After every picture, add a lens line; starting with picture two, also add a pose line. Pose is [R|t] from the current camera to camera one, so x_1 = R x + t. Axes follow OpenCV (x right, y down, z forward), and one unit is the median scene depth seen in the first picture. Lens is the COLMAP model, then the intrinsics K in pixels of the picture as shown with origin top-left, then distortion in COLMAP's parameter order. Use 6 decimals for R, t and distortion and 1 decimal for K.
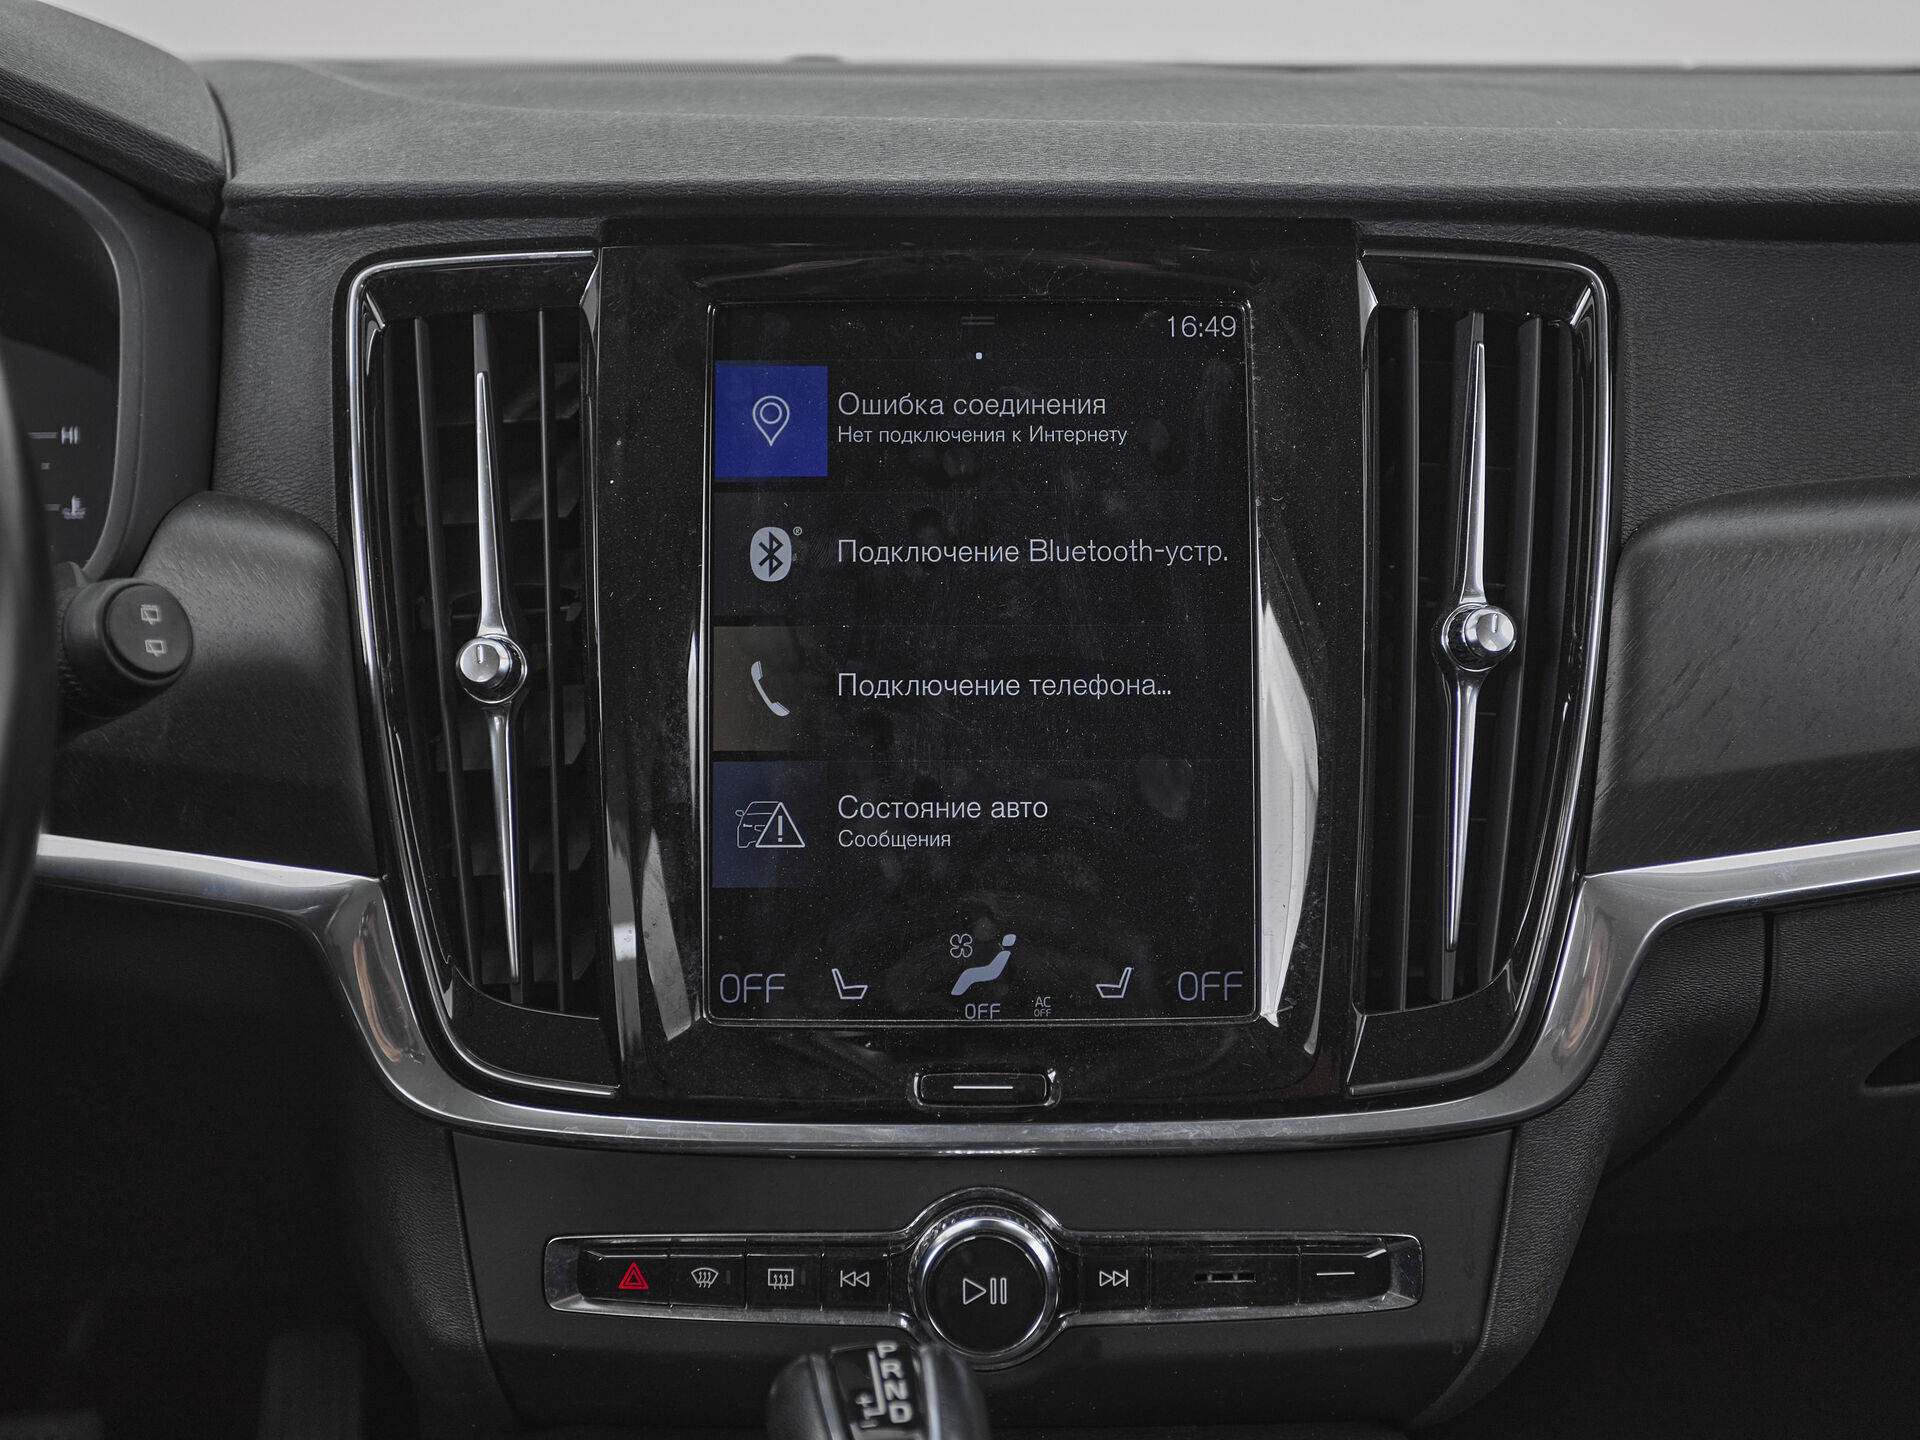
lens RADIAL K [[2472.0, 0, 957.3], [0, 2472.0, 743.5], [0, 0, 1]] dist [0.030032, 0.054779]
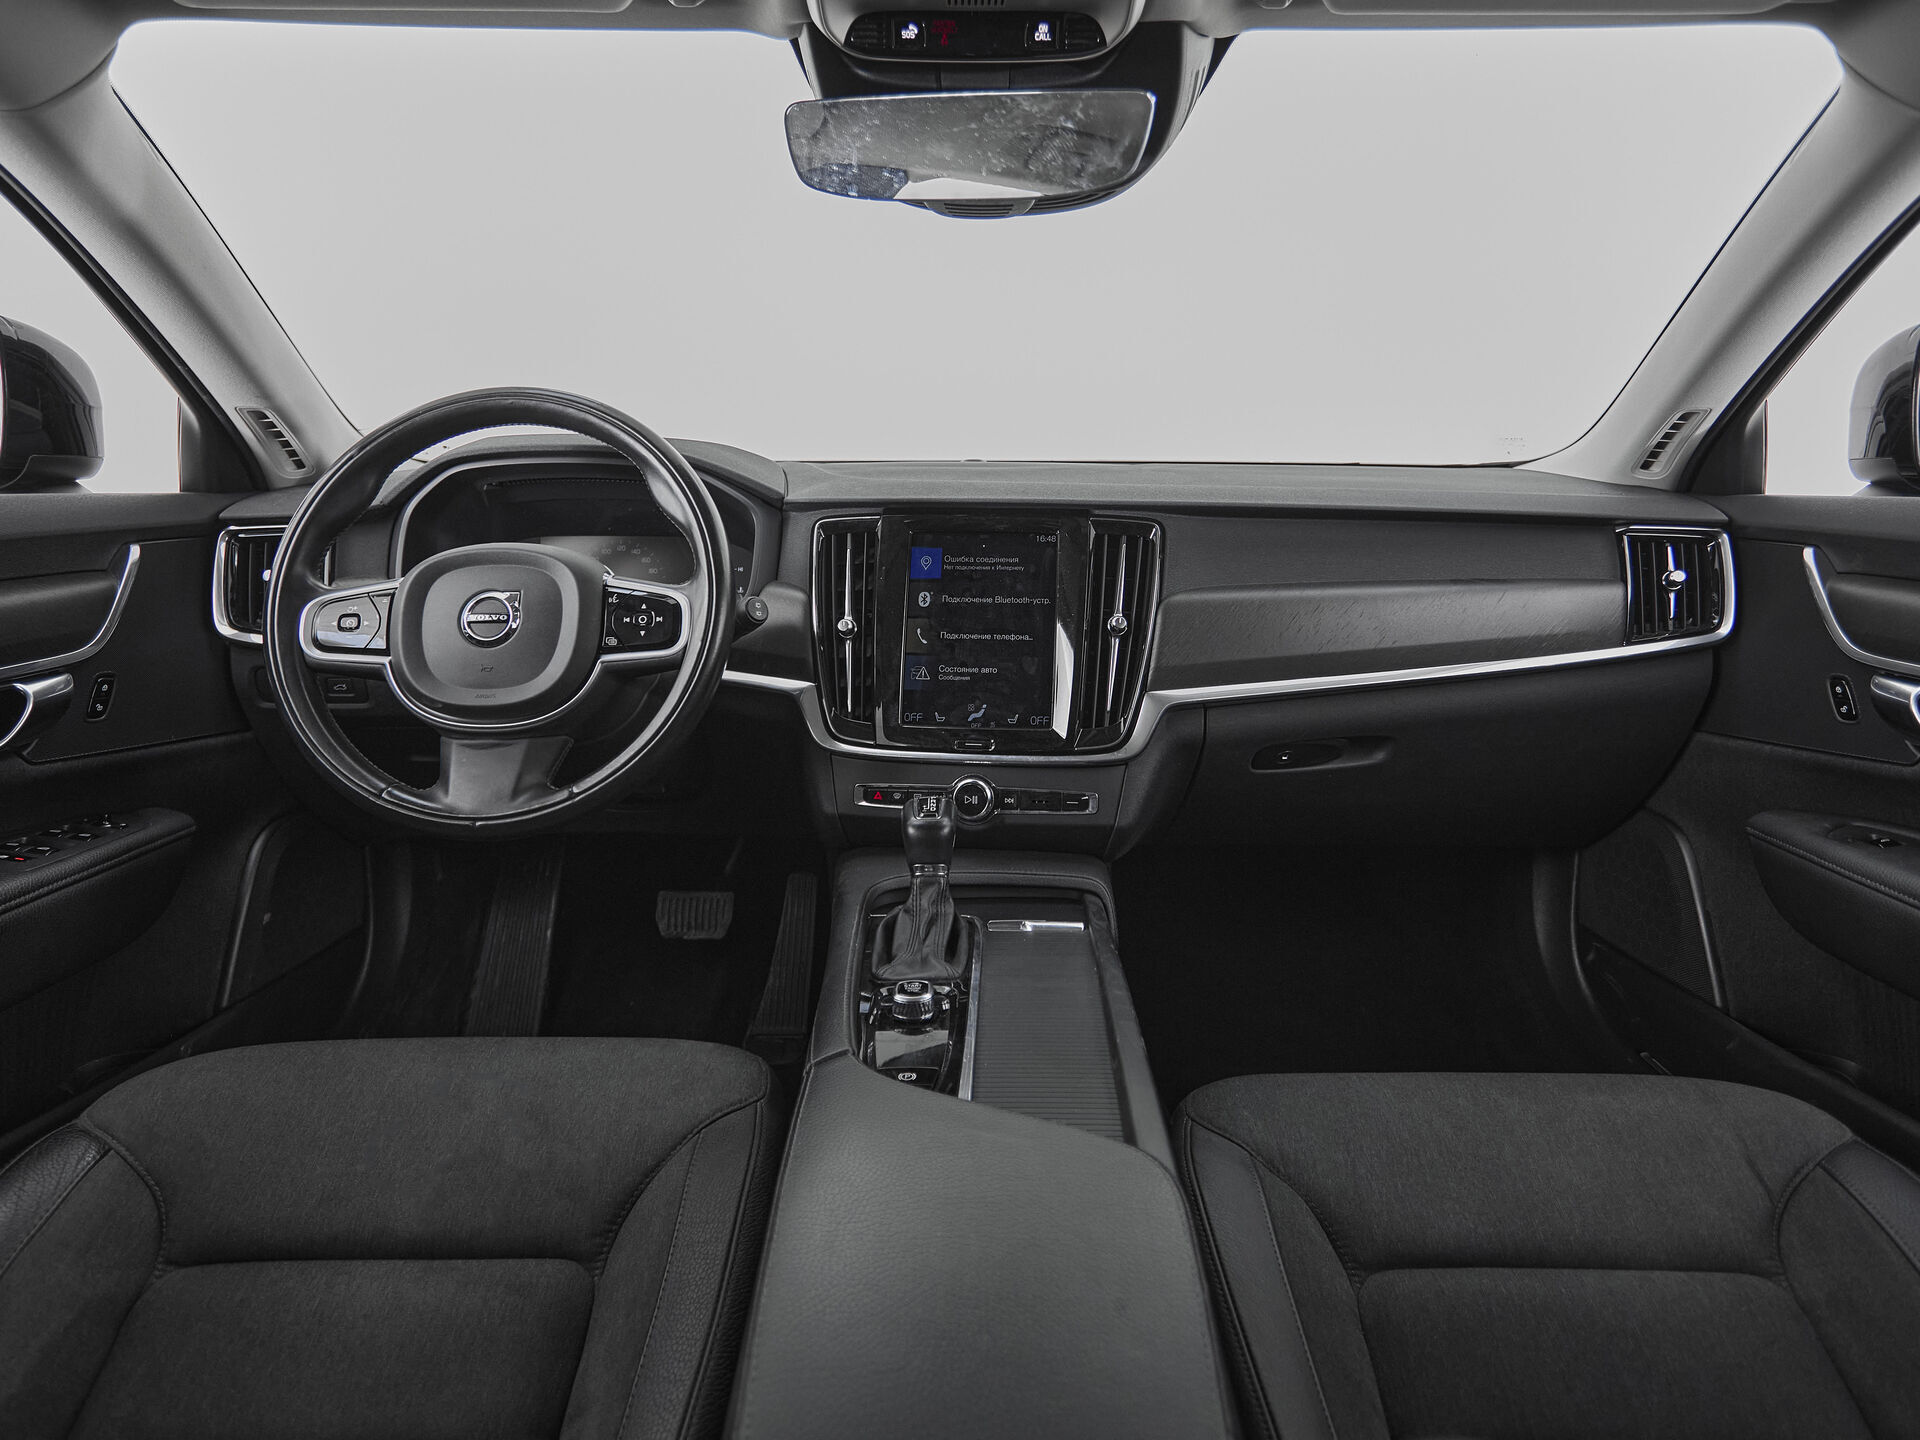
lens RADIAL K [[1128.7, 0, 972.9], [0, 1128.7, 662.4], [0, 0, 1]] dist [-0.002710, -0.002980]
pose [[0.990649, 0.023573, -0.134385, 0.221199], [-0.034435, 0.996273, -0.079087, 0.145022], [0.132019, 0.082975, 0.987768, -0.620521]]
